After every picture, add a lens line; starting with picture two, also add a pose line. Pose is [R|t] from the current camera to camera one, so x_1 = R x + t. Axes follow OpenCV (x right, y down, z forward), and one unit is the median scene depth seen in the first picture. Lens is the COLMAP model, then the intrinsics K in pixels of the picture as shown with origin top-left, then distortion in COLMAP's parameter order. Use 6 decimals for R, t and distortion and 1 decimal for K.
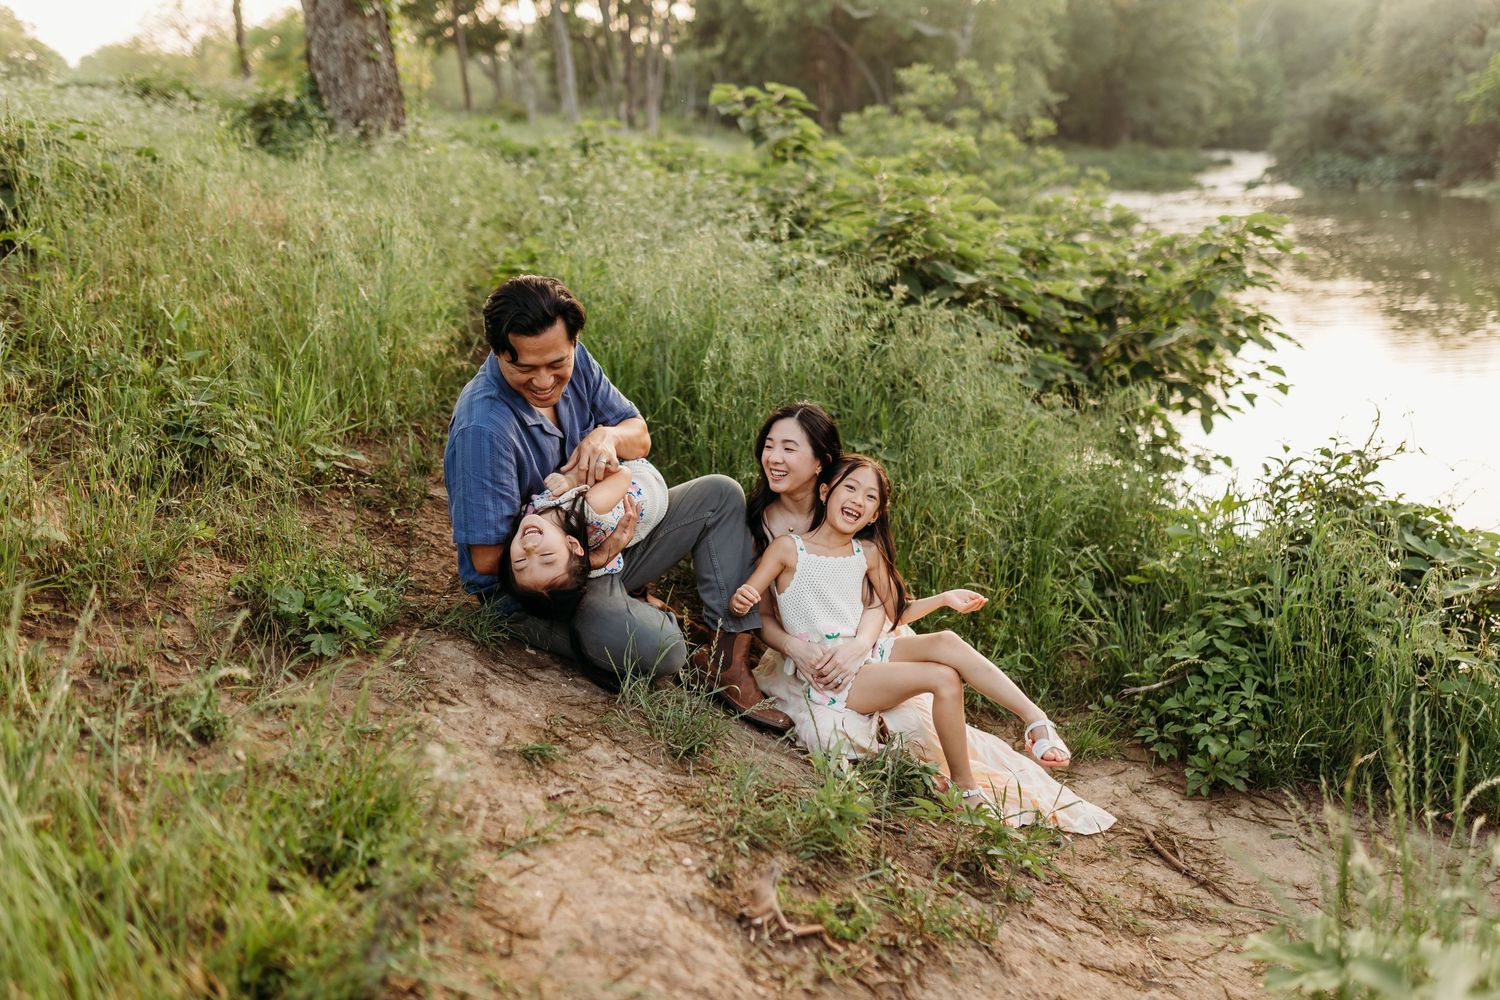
lens RADIAL K [[1423.8, 0, 757.7], [0, 1423.8, 499.6], [0, 0, 1]] dist [-0.001136, 0.017016]
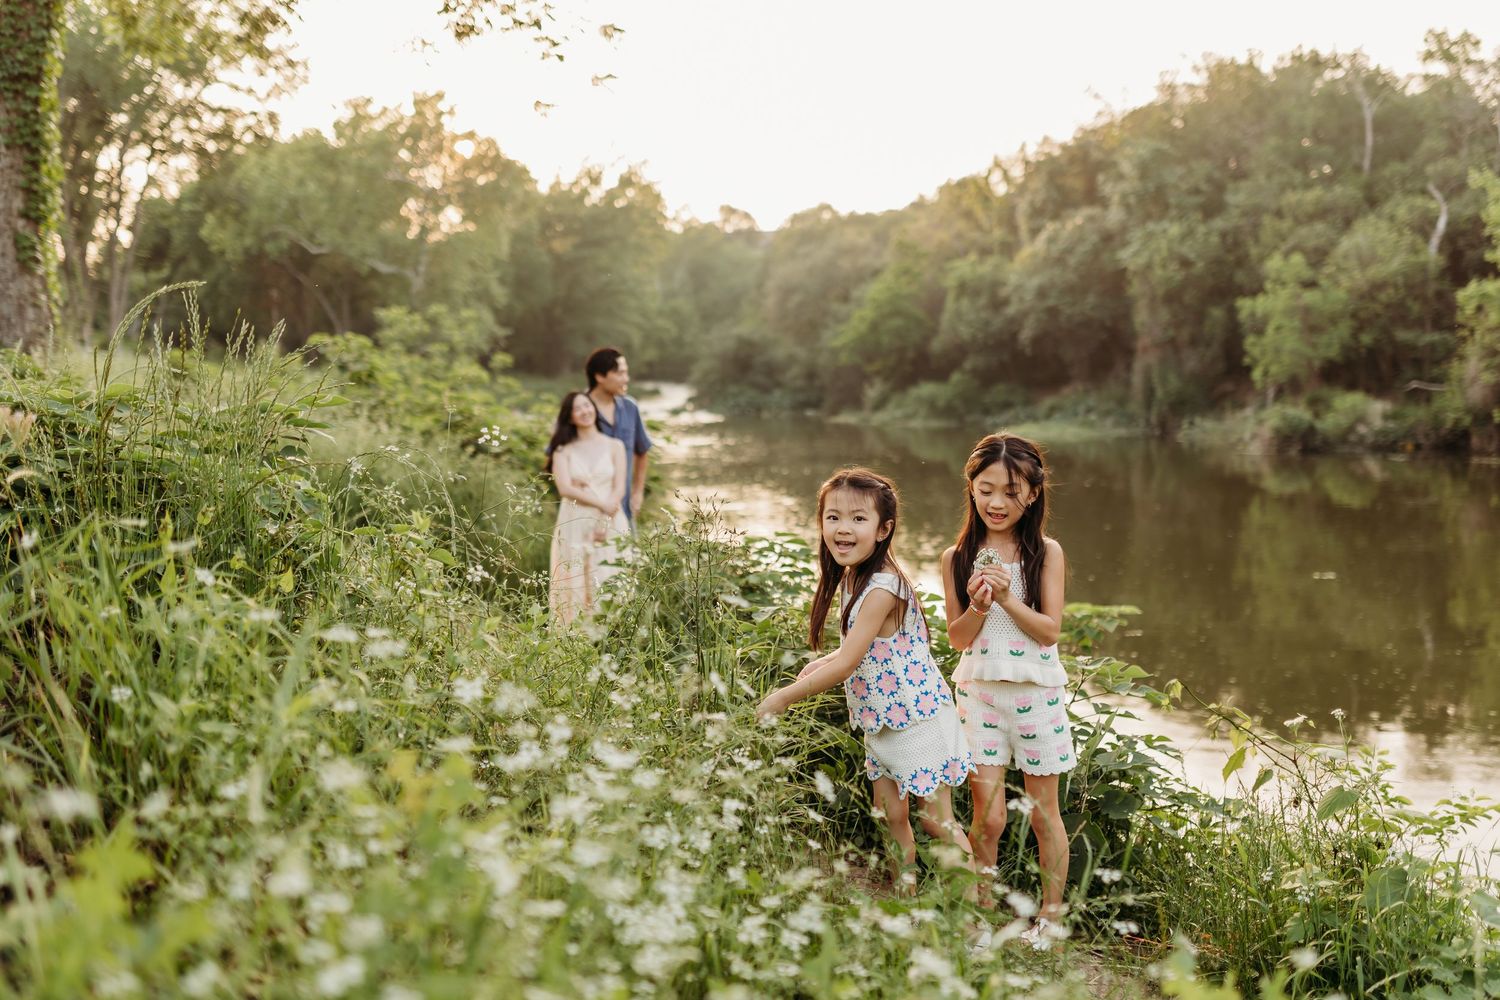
lens RADIAL K [[1423.8, 0, 757.7], [0, 1423.8, 499.6], [0, 0, 1]] dist [-0.001136, 0.017016]
pose [[0.928757, -0.010655, 0.370535, -0.209955], [0.067850, 0.987586, -0.141669, 0.183421], [-0.364426, 0.156717, 0.917951, -0.754960]]
